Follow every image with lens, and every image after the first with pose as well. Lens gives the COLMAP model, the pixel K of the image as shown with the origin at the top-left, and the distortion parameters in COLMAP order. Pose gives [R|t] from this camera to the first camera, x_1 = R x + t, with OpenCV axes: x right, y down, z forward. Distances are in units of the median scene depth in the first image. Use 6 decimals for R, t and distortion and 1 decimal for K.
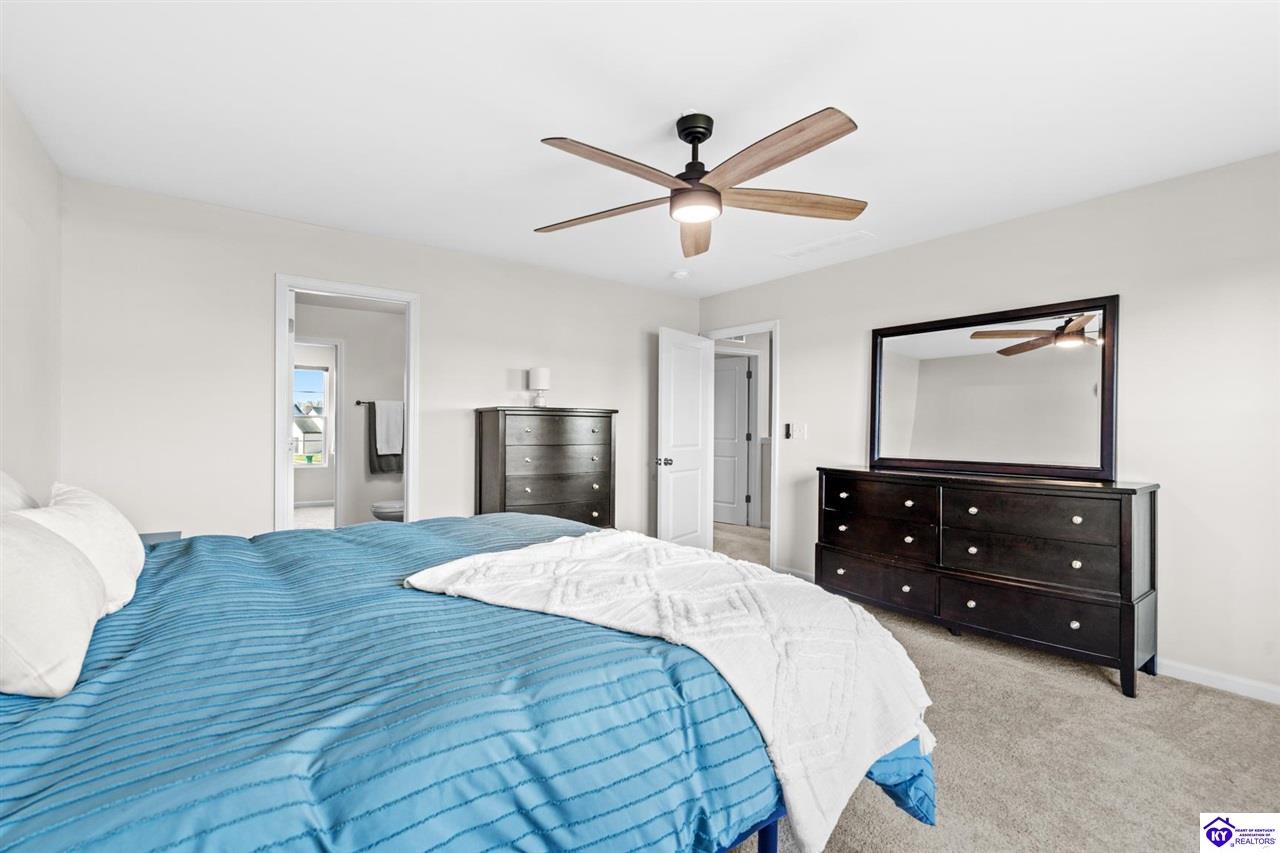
lens RADIAL K [[588.6, 0, 636.0], [0, 588.6, 428.5], [0, 0, 1]] dist [0.003101, 0.001224]
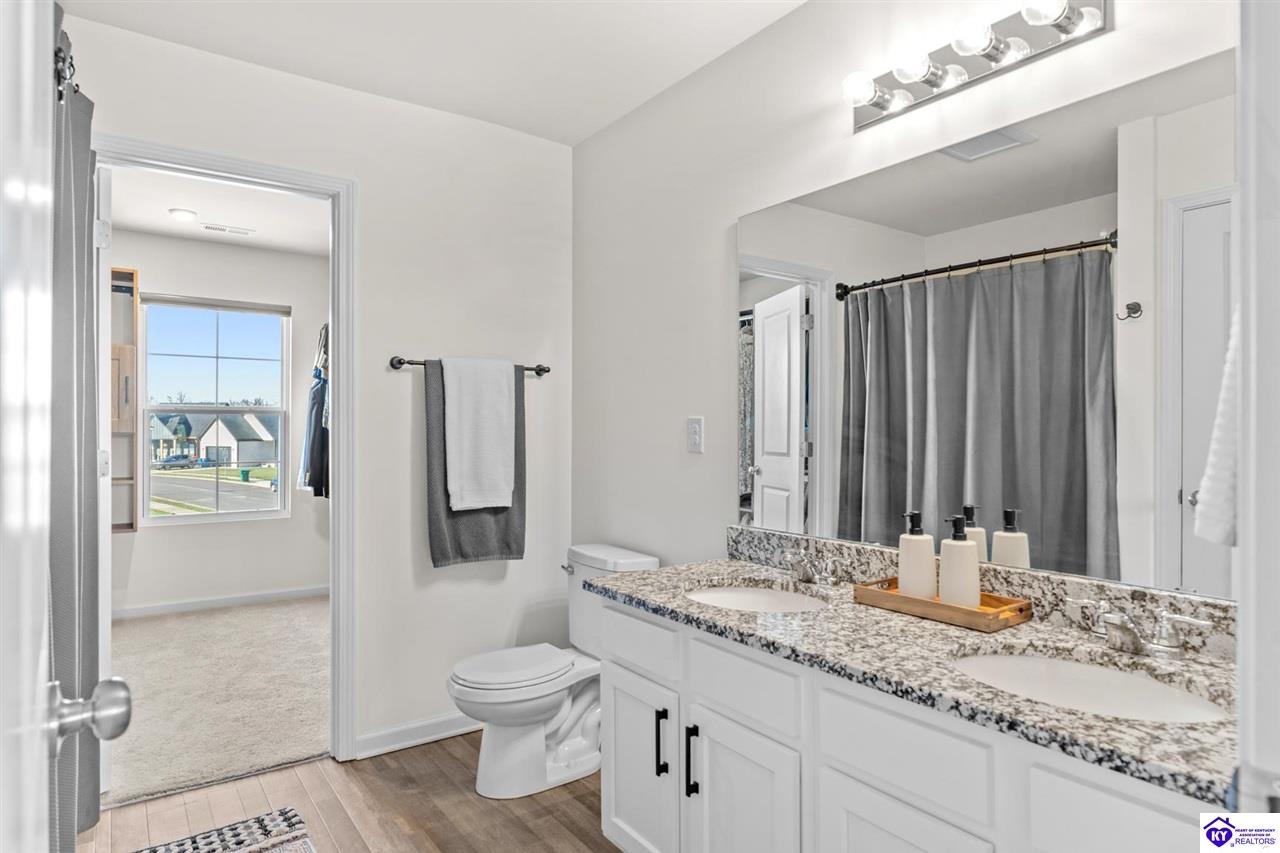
lens RADIAL K [[739.3, 0, 646.5], [0, 739.3, 425.8], [0, 0, 1]] dist [-0.003473, 0.008231]
pose [[0.999952, -0.006137, -0.007634, -0.314997], [0.006084, 0.999957, -0.006985, -0.002395], [0.007677, 0.006938, 0.999946, 0.554509]]
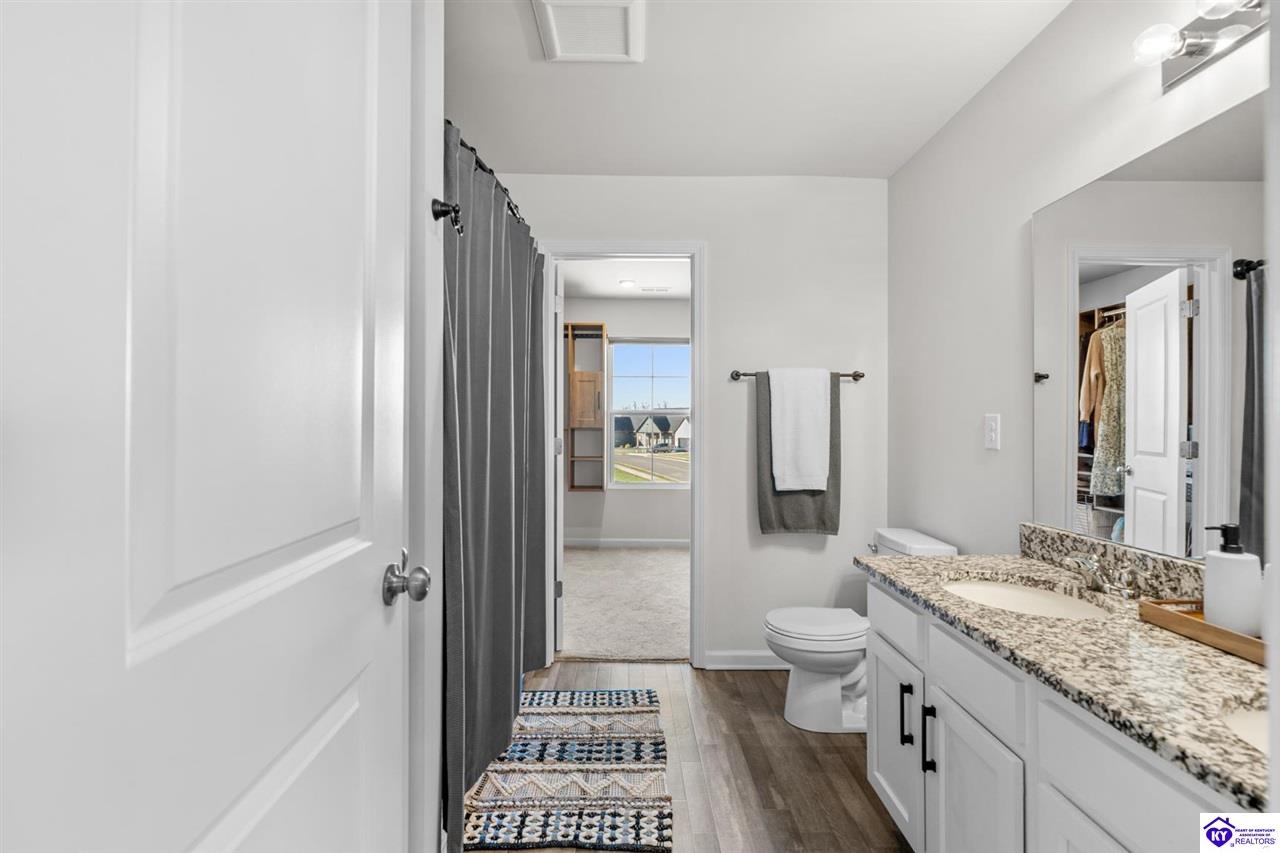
lens RADIAL K [[588.6, 0, 639.0], [0, 588.6, 423.3], [0, 0, 1]] dist [0.003101, 0.001224]
pose [[0.815890, -0.005239, -0.578184, -0.263065], [-0.000701, 0.999949, -0.010050, -0.001585], [0.578207, 0.008605, 0.815845, 0.572450]]
